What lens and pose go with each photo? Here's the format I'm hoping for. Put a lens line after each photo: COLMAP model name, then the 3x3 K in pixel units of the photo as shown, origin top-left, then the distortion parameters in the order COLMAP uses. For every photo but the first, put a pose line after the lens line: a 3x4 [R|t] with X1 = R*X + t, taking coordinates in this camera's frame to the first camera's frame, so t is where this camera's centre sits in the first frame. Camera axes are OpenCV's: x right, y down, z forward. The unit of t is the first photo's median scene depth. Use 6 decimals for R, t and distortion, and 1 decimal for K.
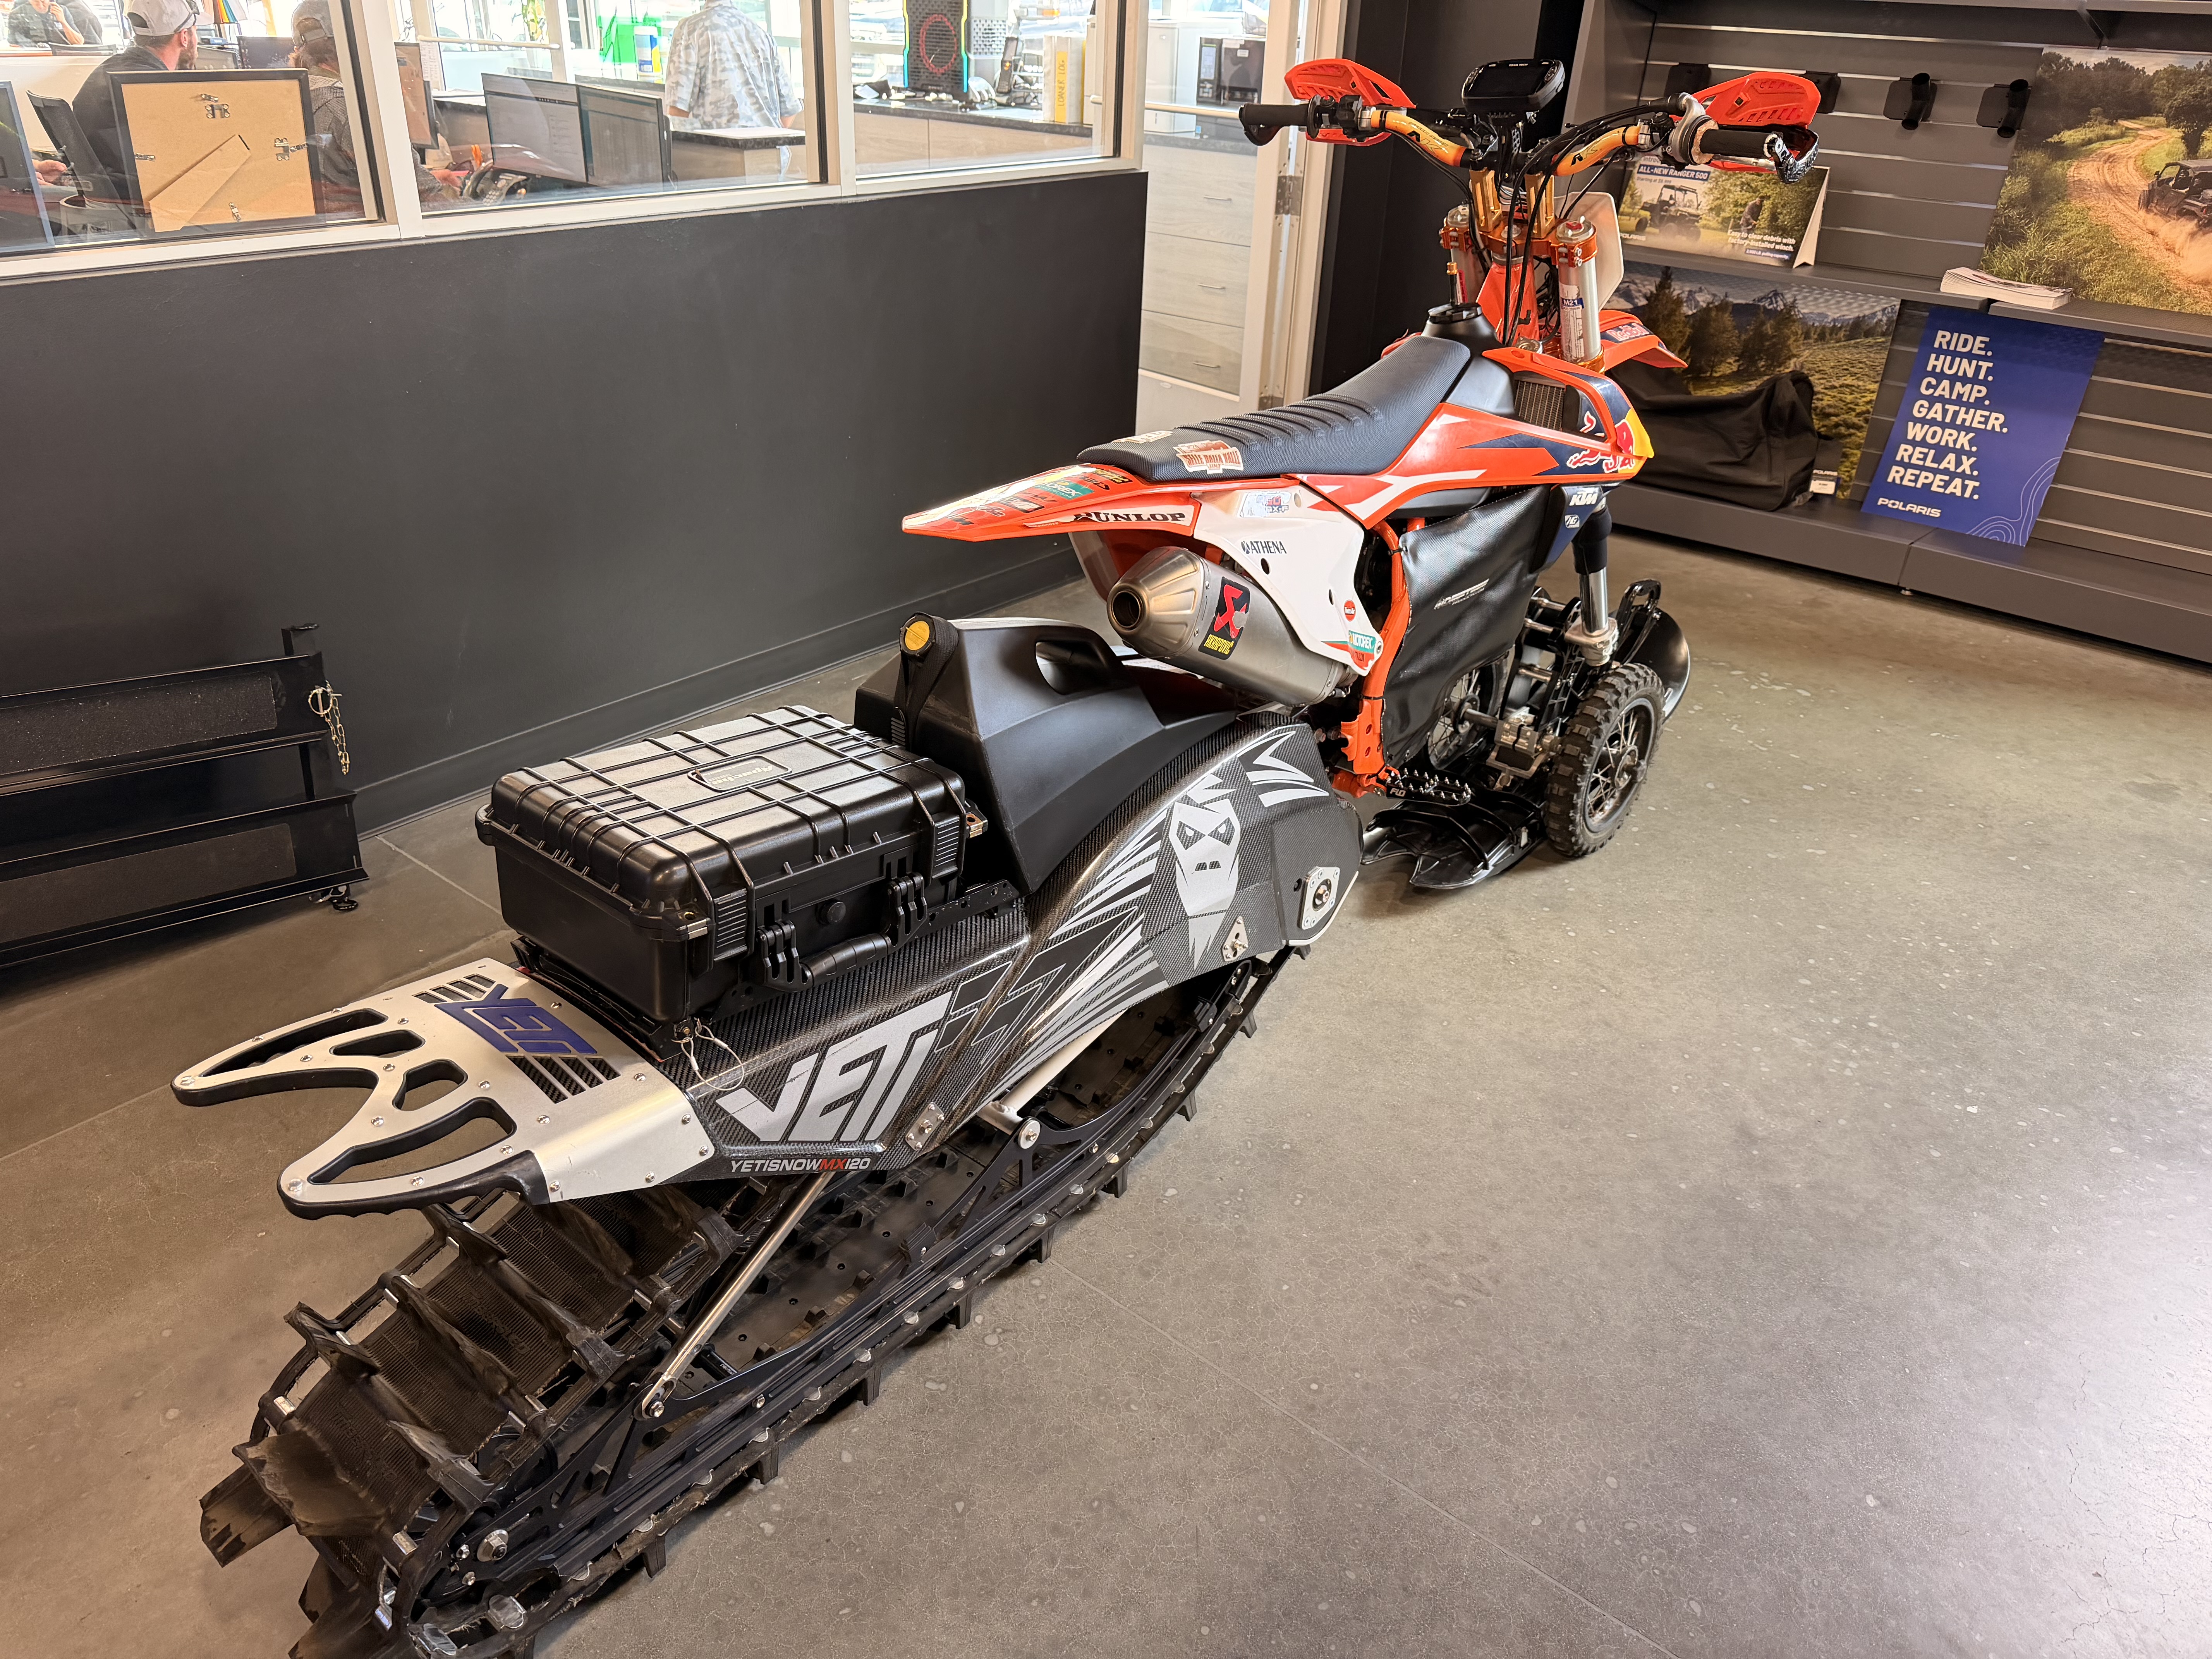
lens RADIAL K [[1550.9, 0, 1106.0], [0, 1550.9, 829.5], [0, 0, 1]] dist [-0.008387, -0.004006]
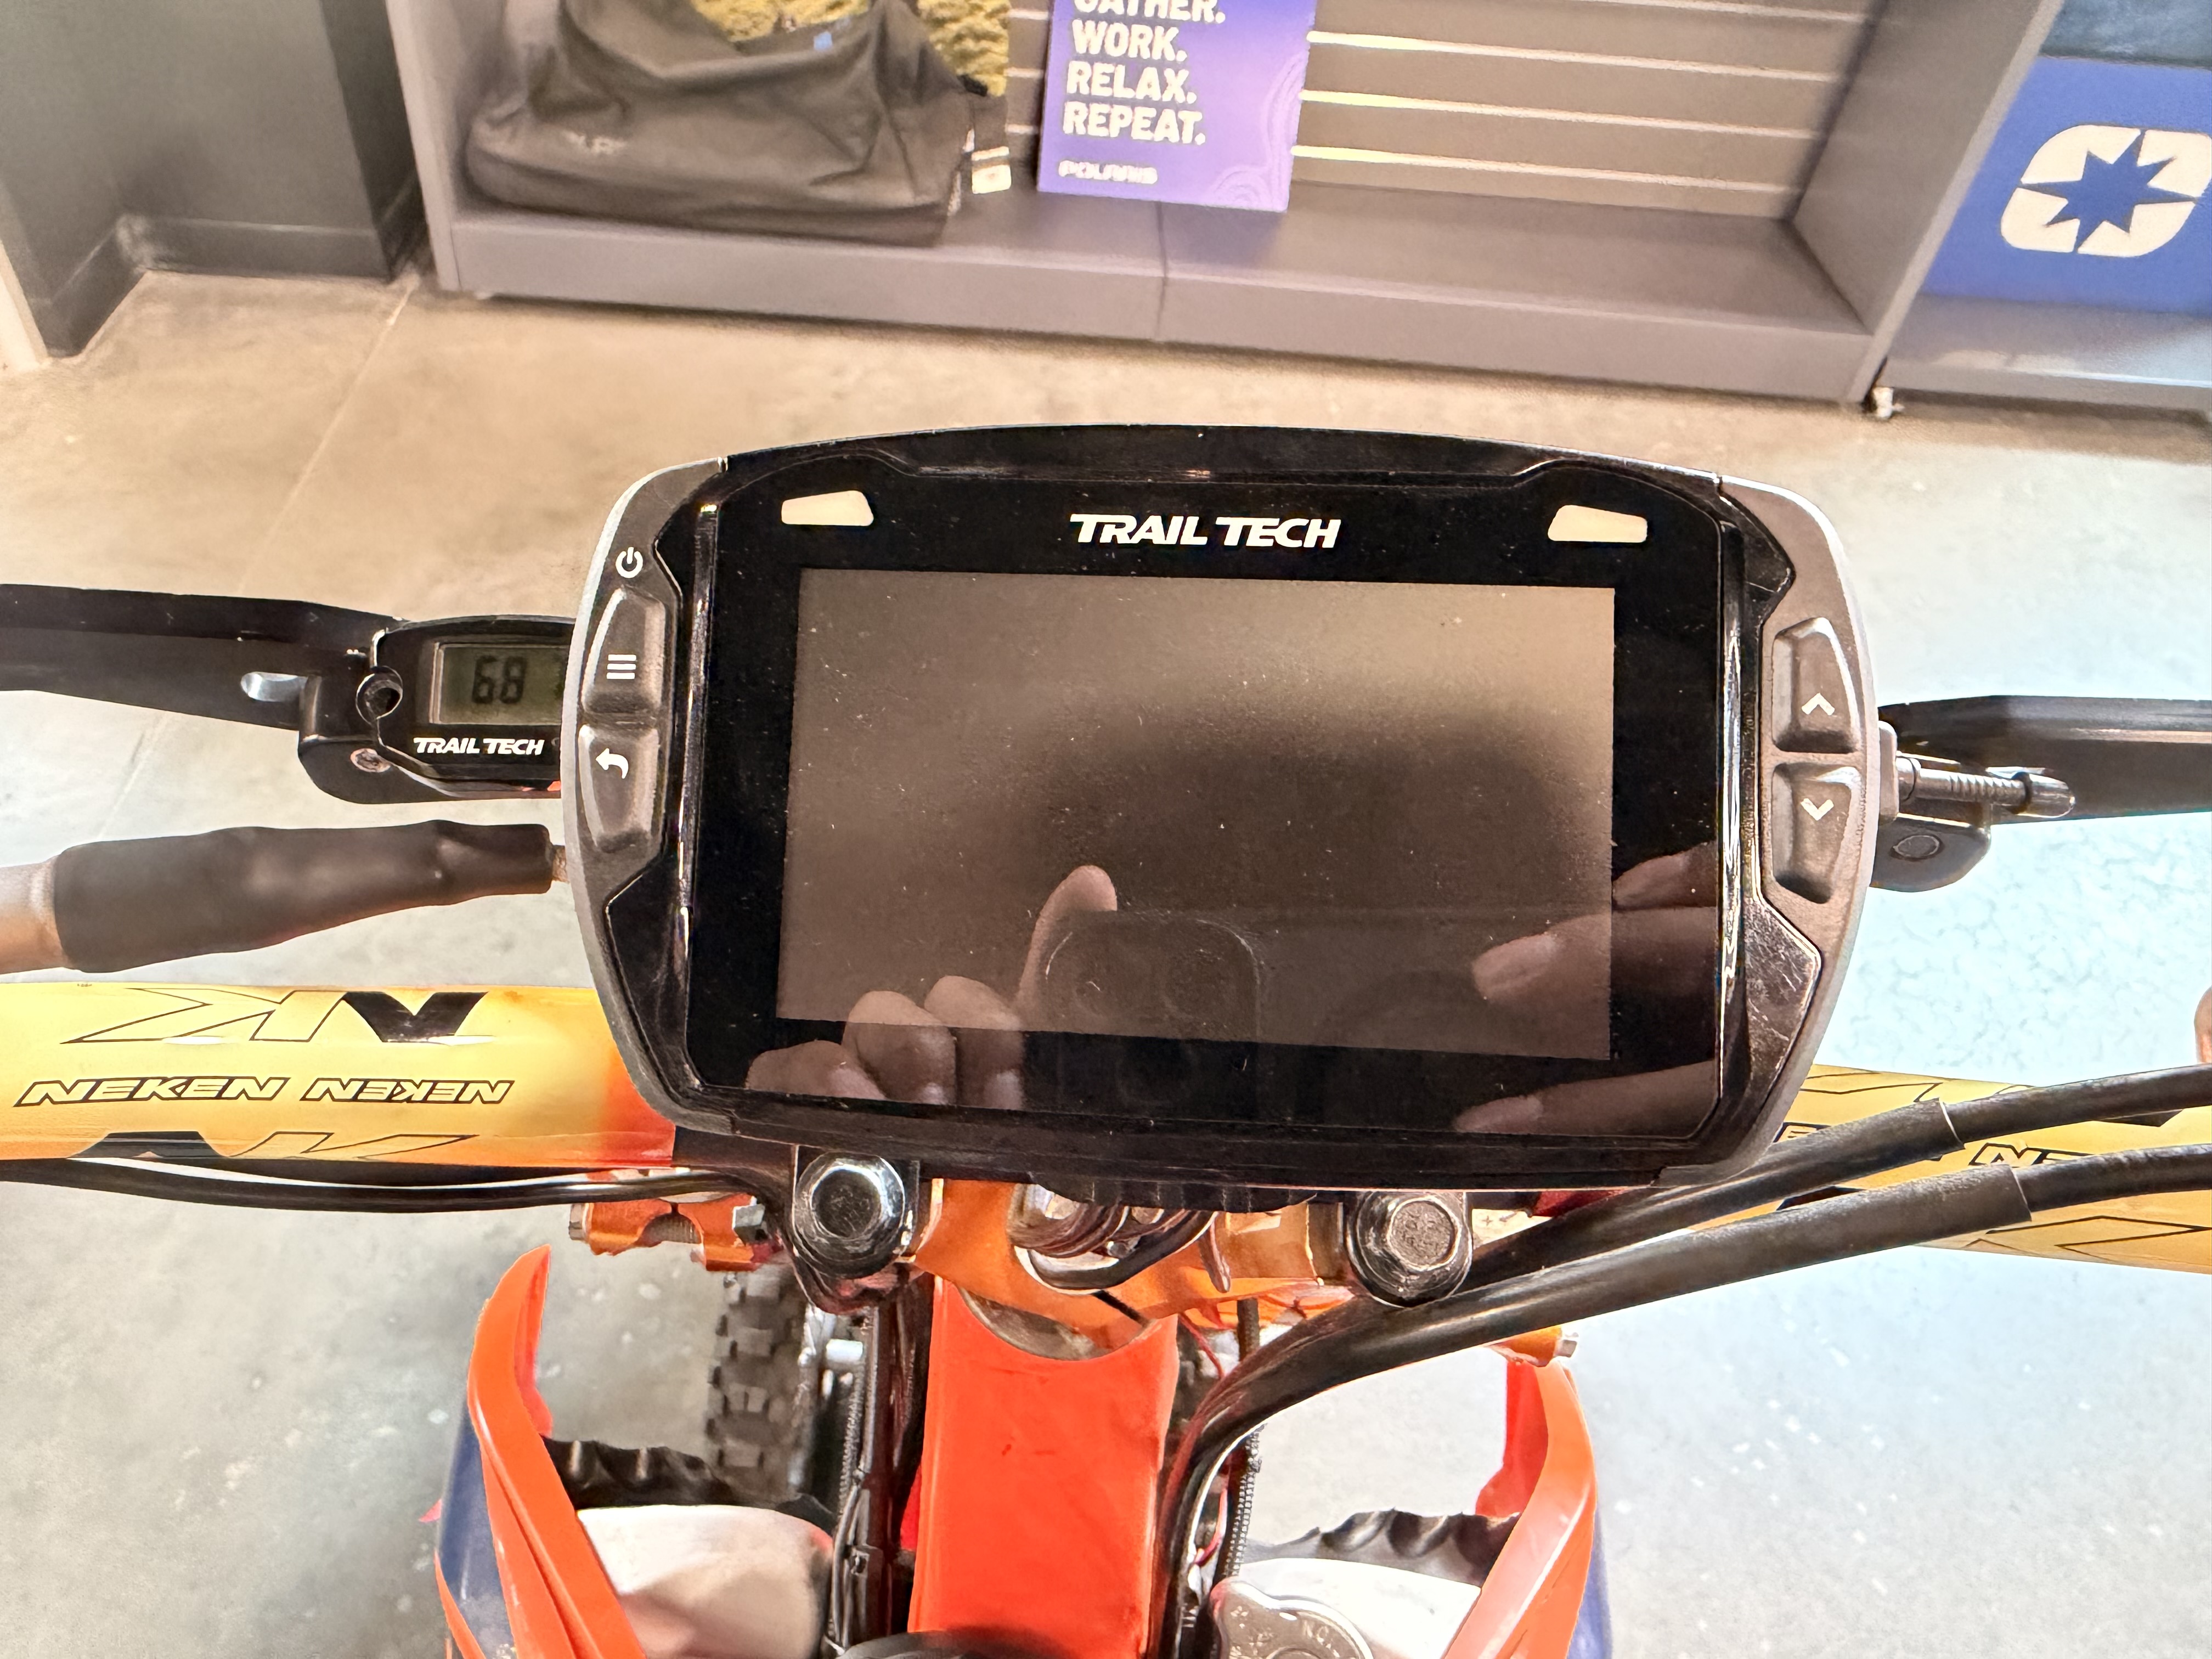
lens RADIAL K [[1563.5, 0, 980.1], [0, 1563.5, 840.5], [0, 0, 1]] dist [-0.005393, 0.004067]
pose [[0.804077, -0.433464, 0.406902, 0.117189], [0.262158, 0.872790, 0.411717, -0.263954], [-0.533604, -0.224379, 0.815427, 0.492997]]
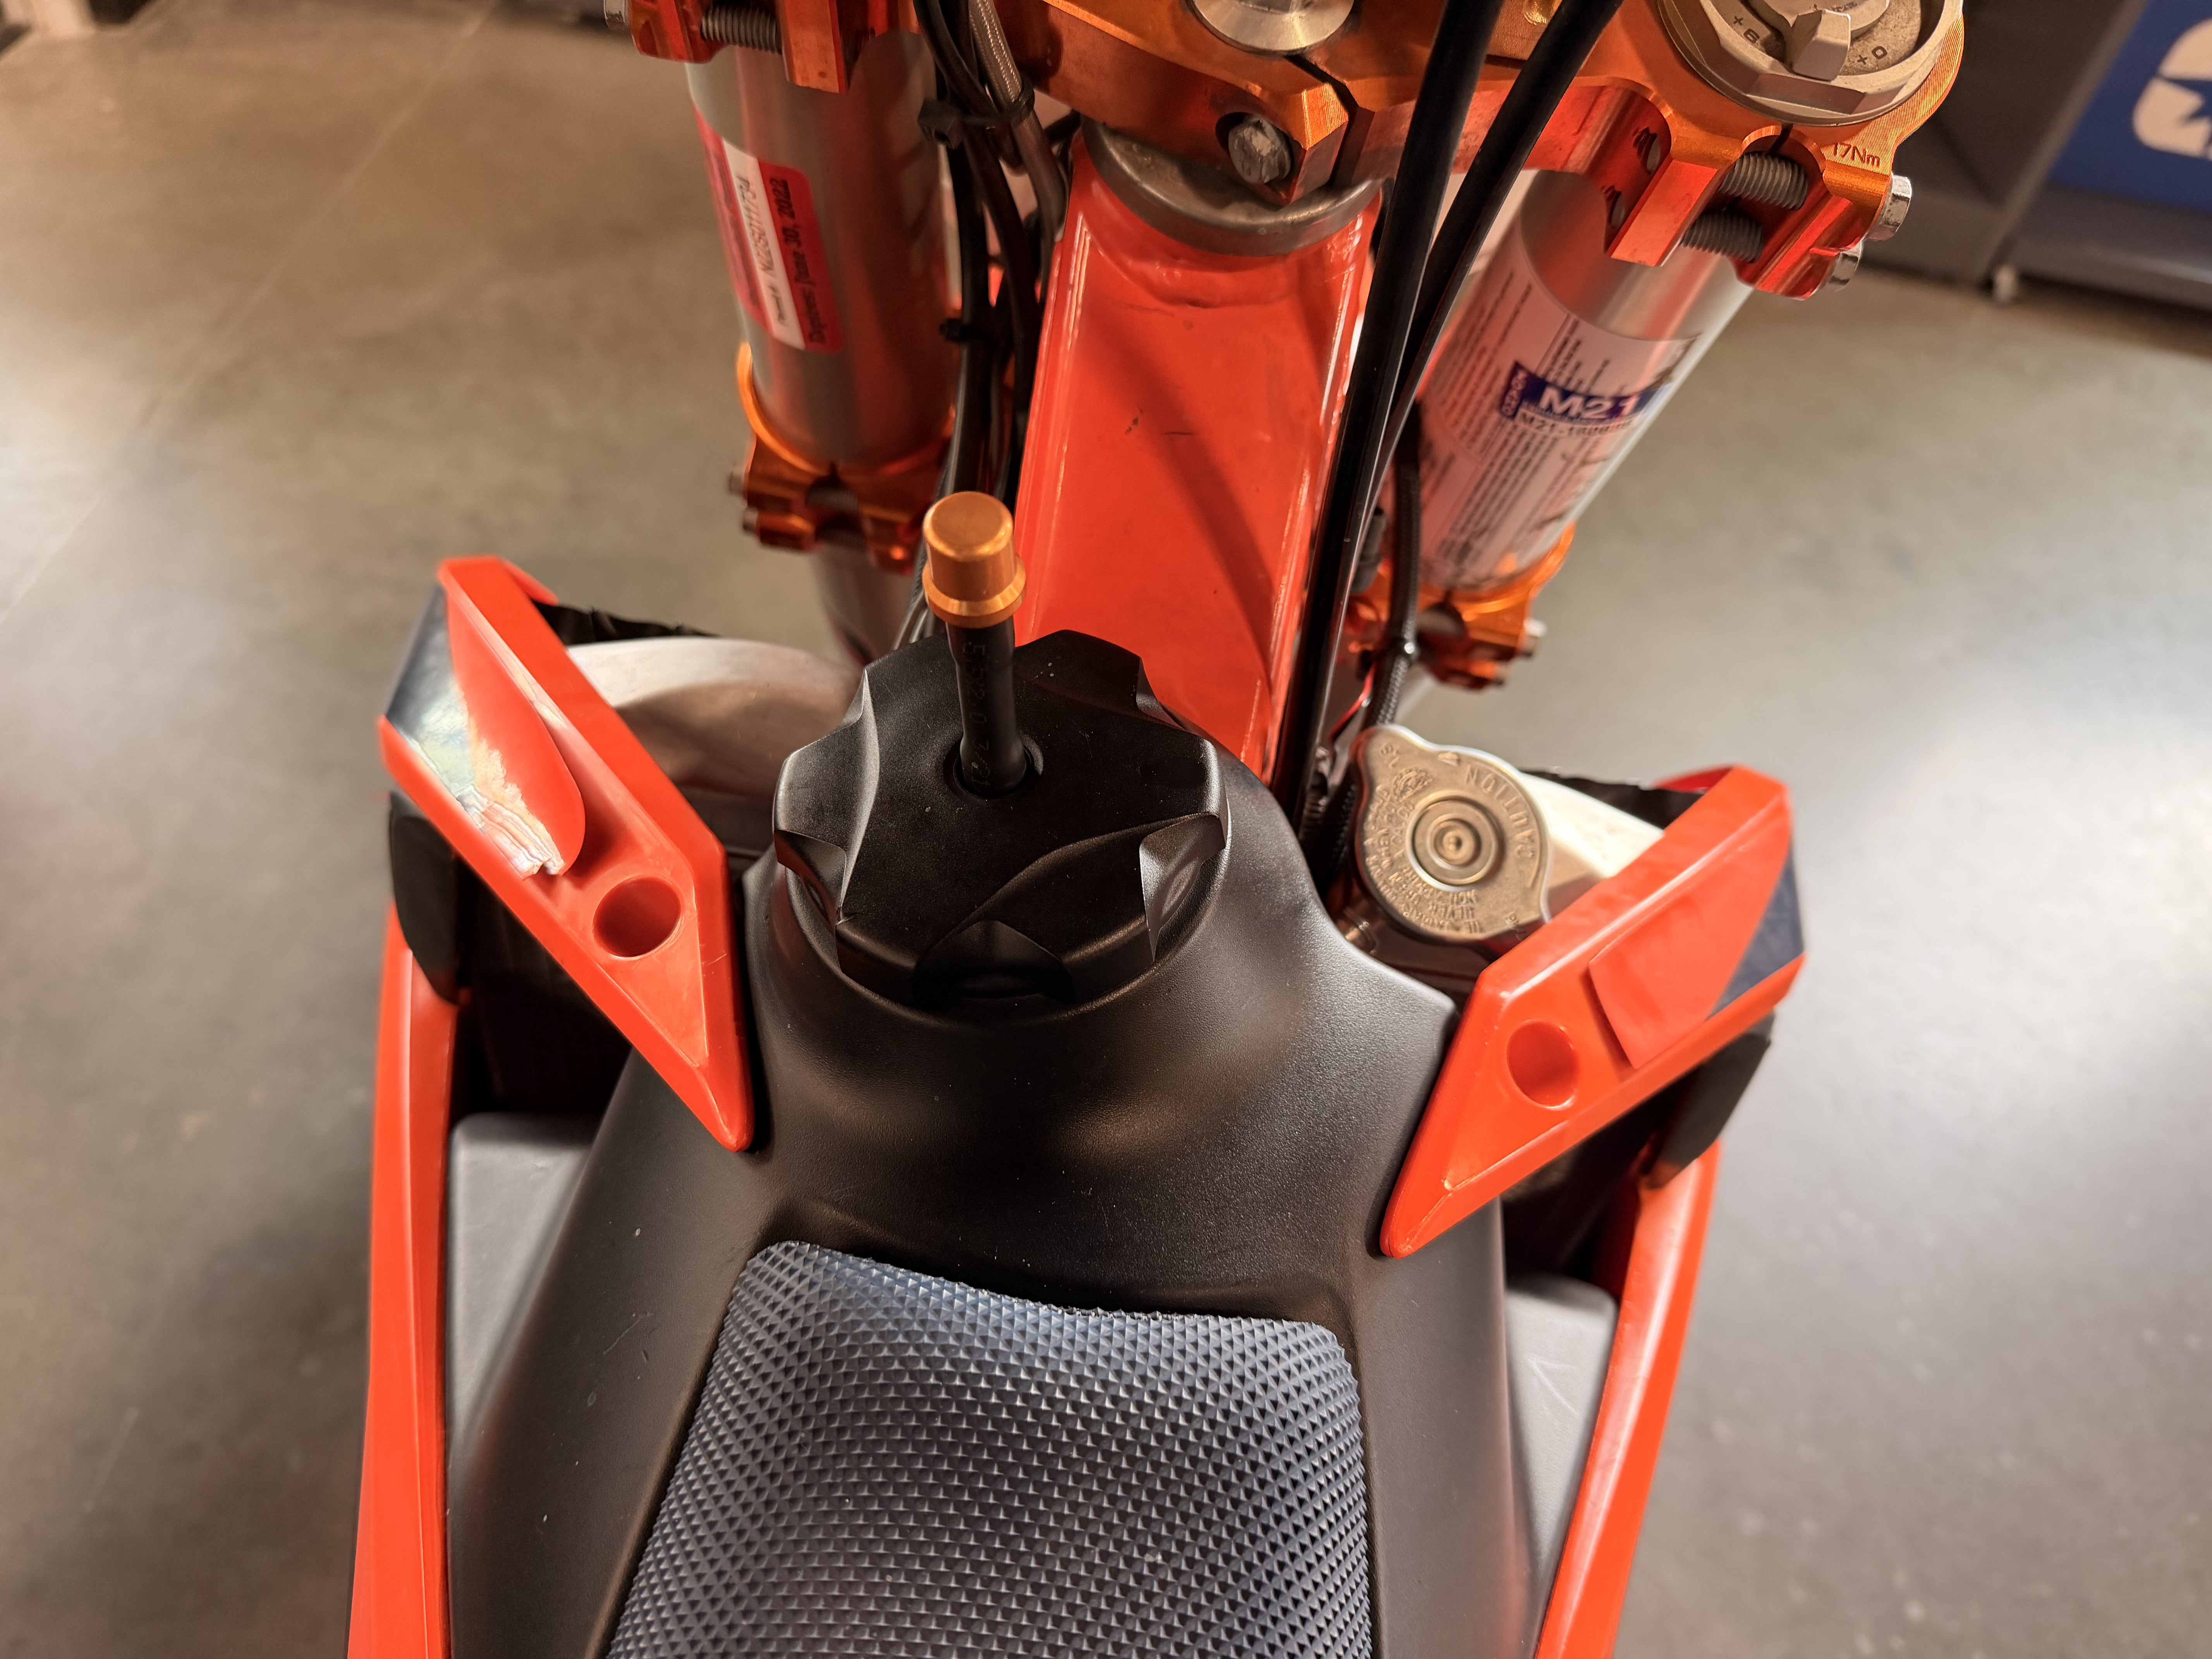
lens RADIAL K [[1590.0, 0, 1106.0], [0, 1590.0, 829.5], [0, 0, 1]] dist [-0.028240, -0.002279]
pose [[0.820029, -0.374577, 0.432717, 0.101397], [0.162429, 0.877303, 0.451614, -0.210621], [-0.548789, -0.300051, 0.780257, 0.498206]]
